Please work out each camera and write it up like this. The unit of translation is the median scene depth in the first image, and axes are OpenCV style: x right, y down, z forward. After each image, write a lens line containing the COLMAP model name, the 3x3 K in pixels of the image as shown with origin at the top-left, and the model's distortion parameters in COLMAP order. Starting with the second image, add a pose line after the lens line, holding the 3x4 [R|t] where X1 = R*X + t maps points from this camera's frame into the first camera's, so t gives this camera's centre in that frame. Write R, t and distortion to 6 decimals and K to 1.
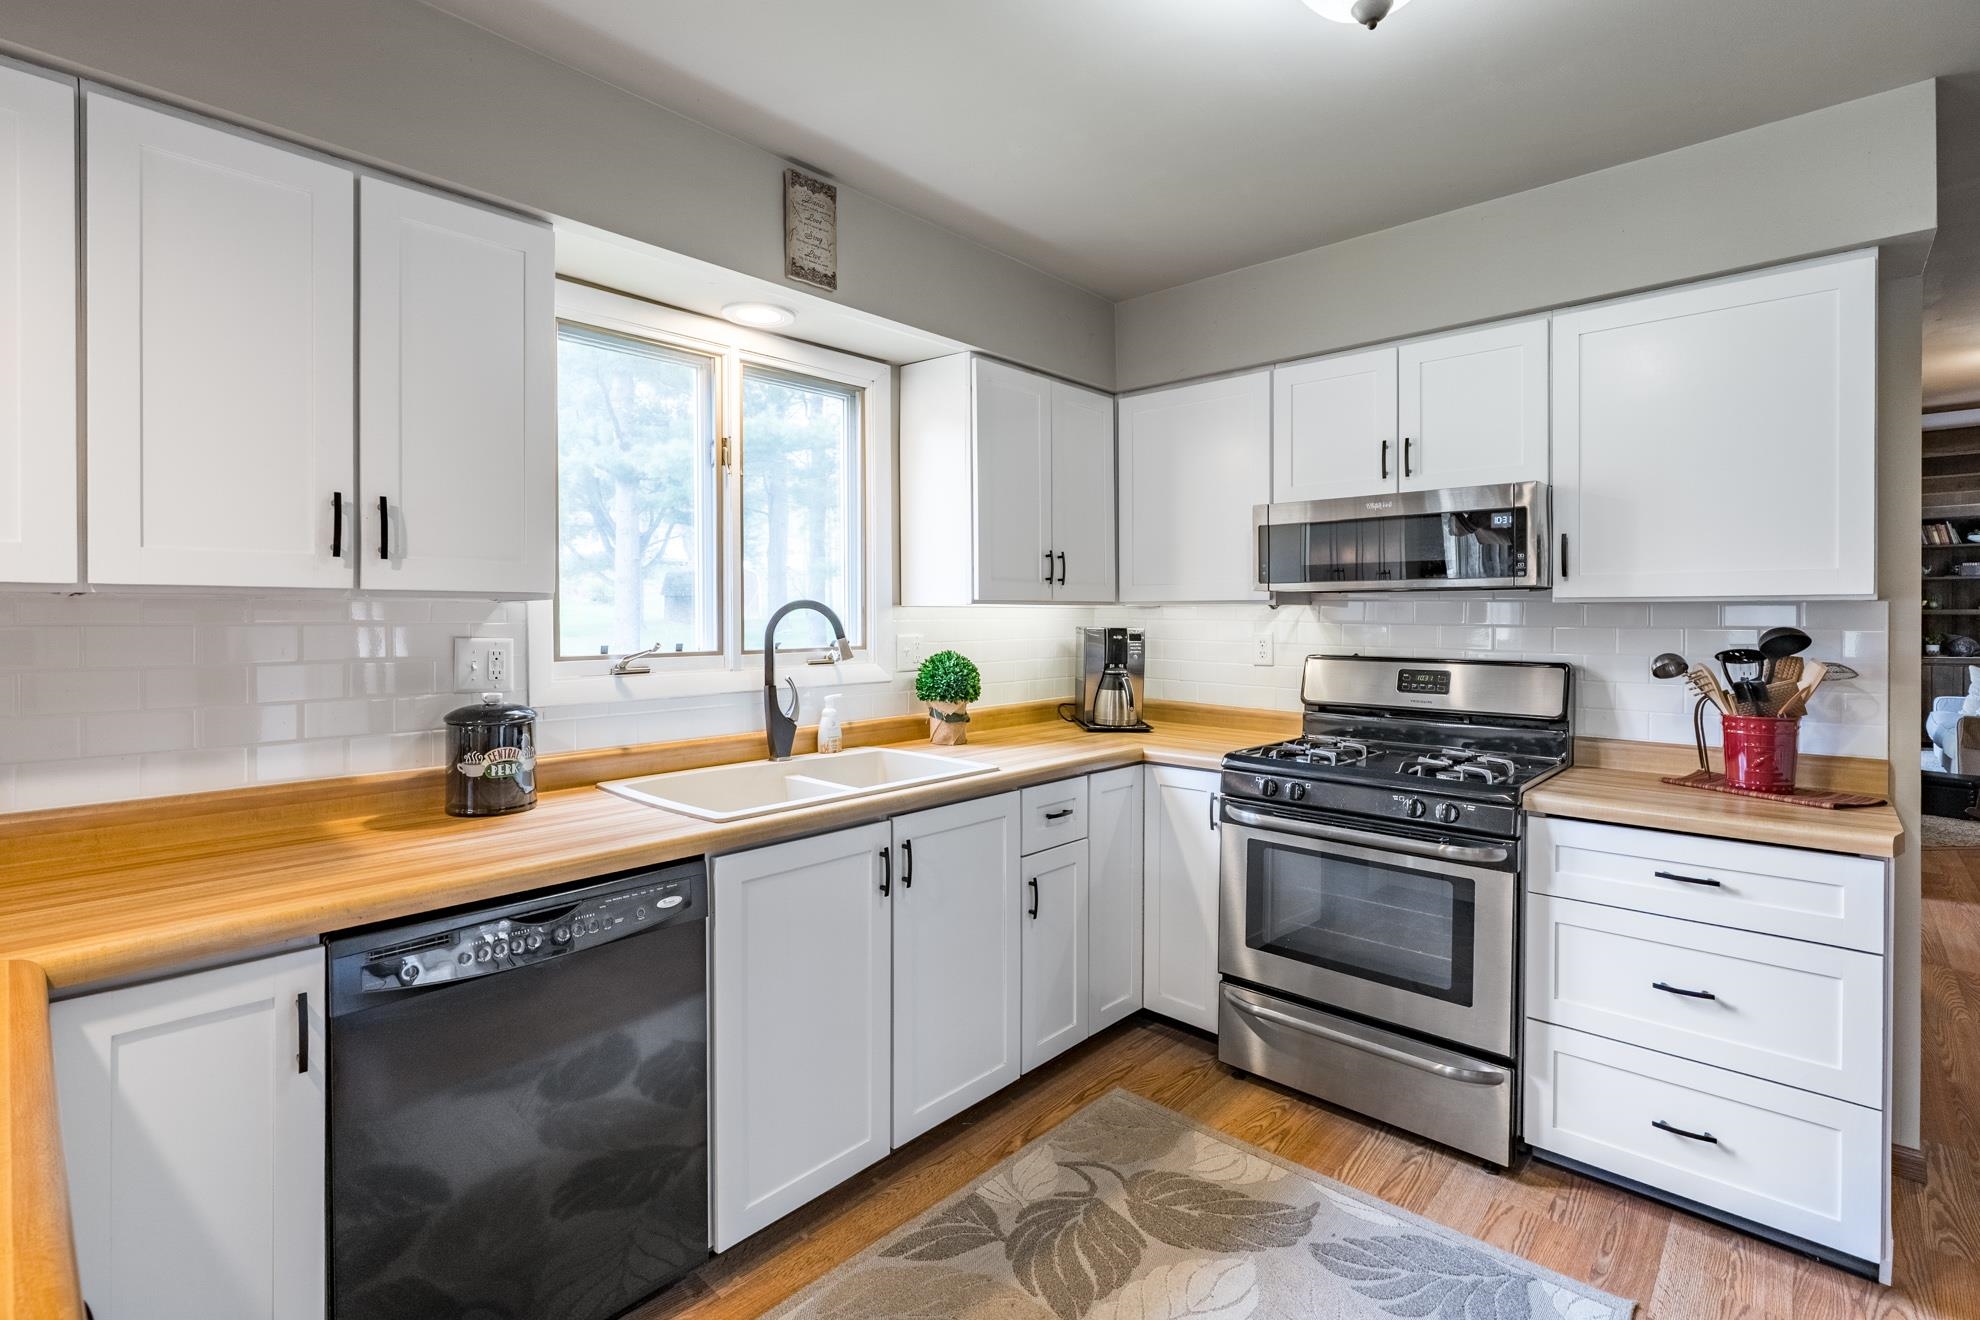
lens RADIAL K [[903.0, 0, 1003.7], [0, 903.0, 625.4], [0, 0, 1]] dist [-0.006668, 0.001103]
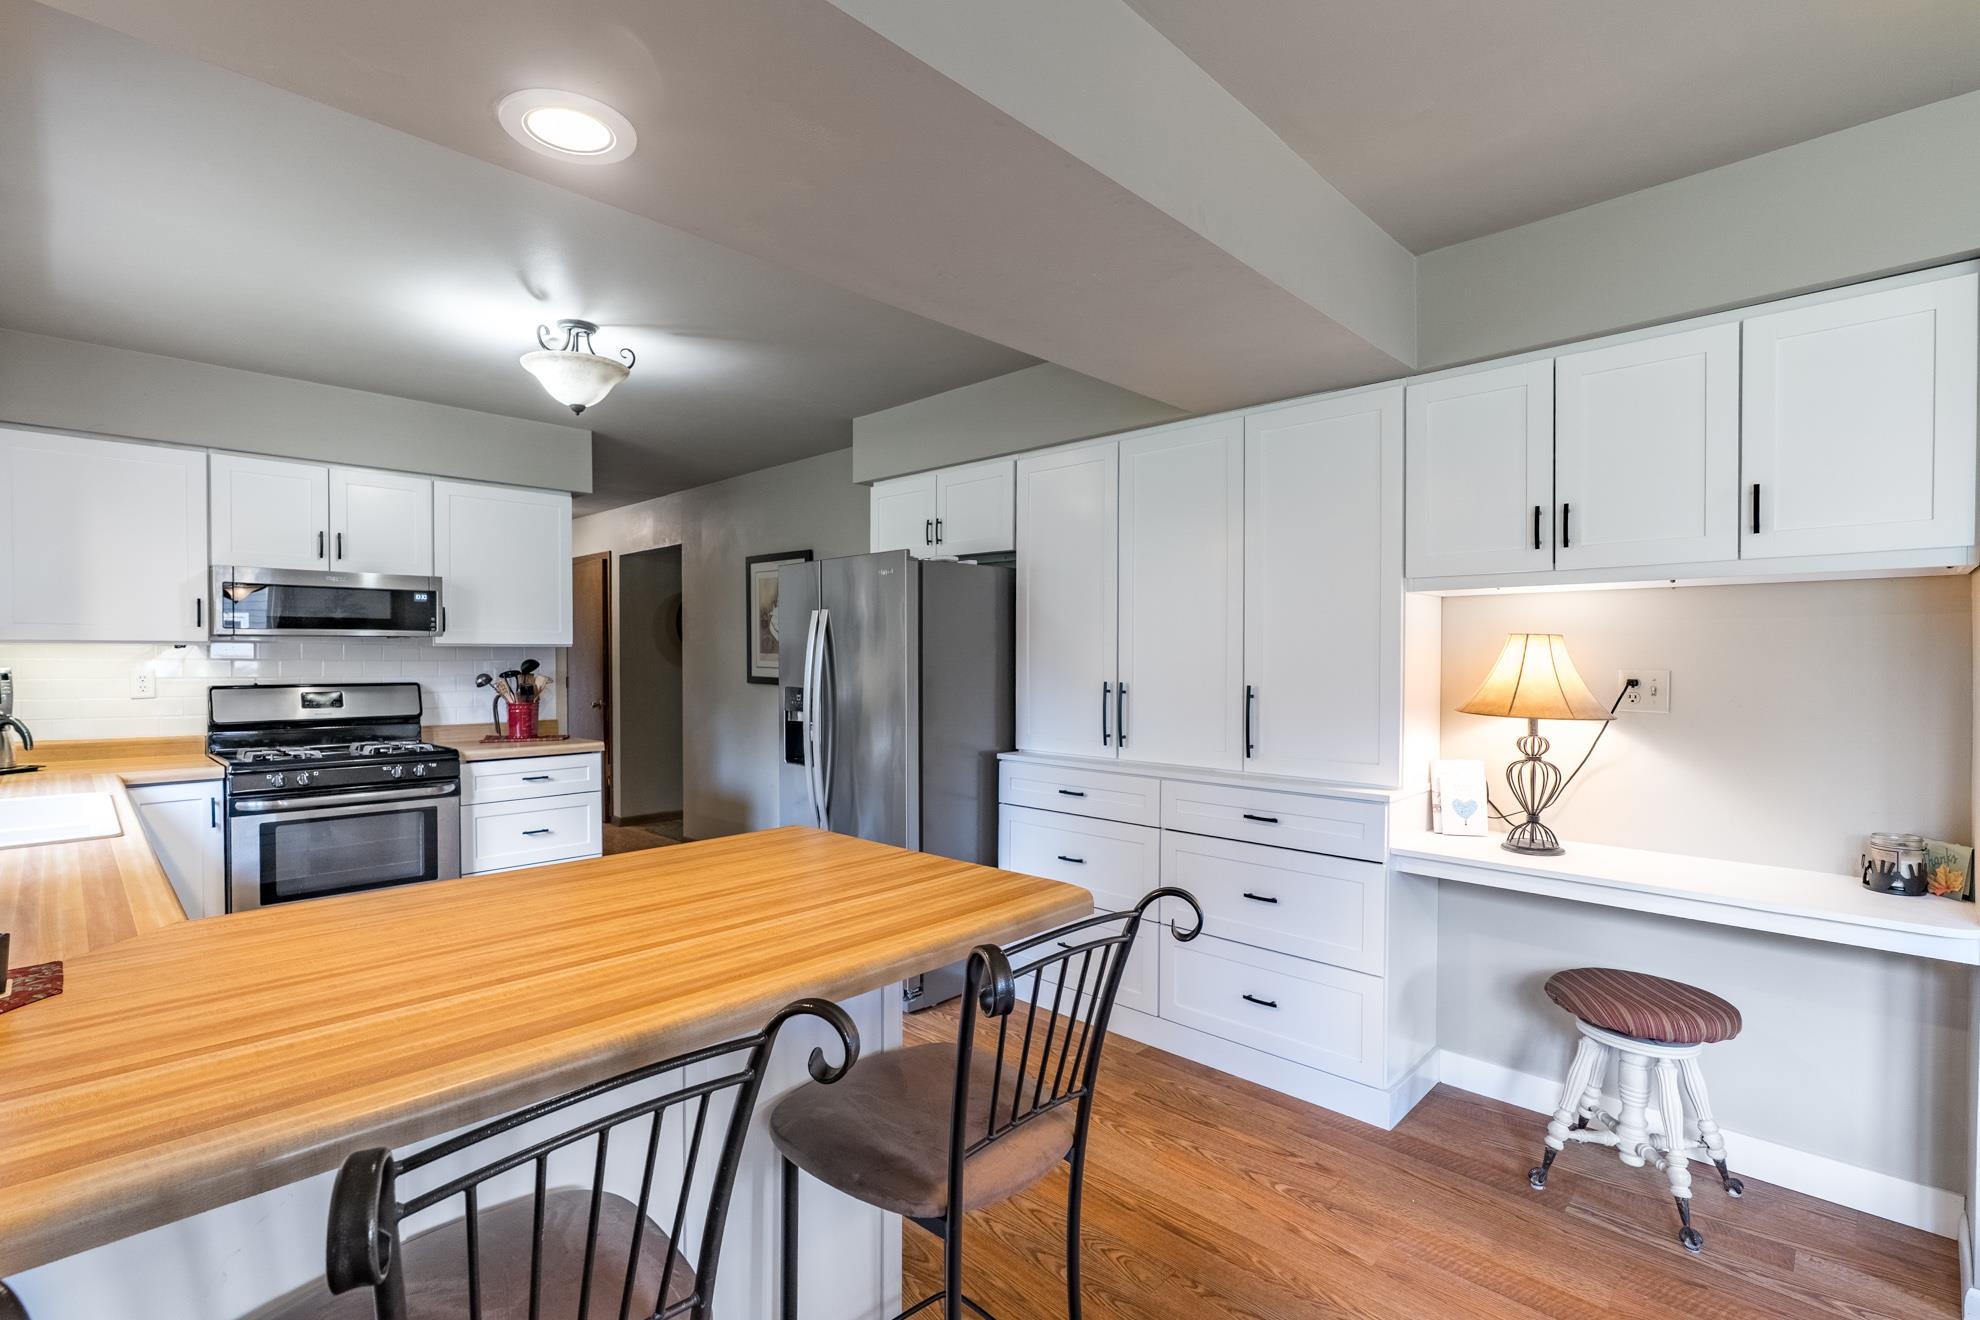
lens RADIAL K [[903.0, 0, 986.8], [0, 903.0, 658.0], [0, 0, 1]] dist [-0.006668, 0.001103]
pose [[0.024193, -0.006380, 0.999687, -1.127560], [0.012386, 0.999905, 0.006082, -0.000118], [-0.999631, 0.012235, 0.024270, -0.100635]]
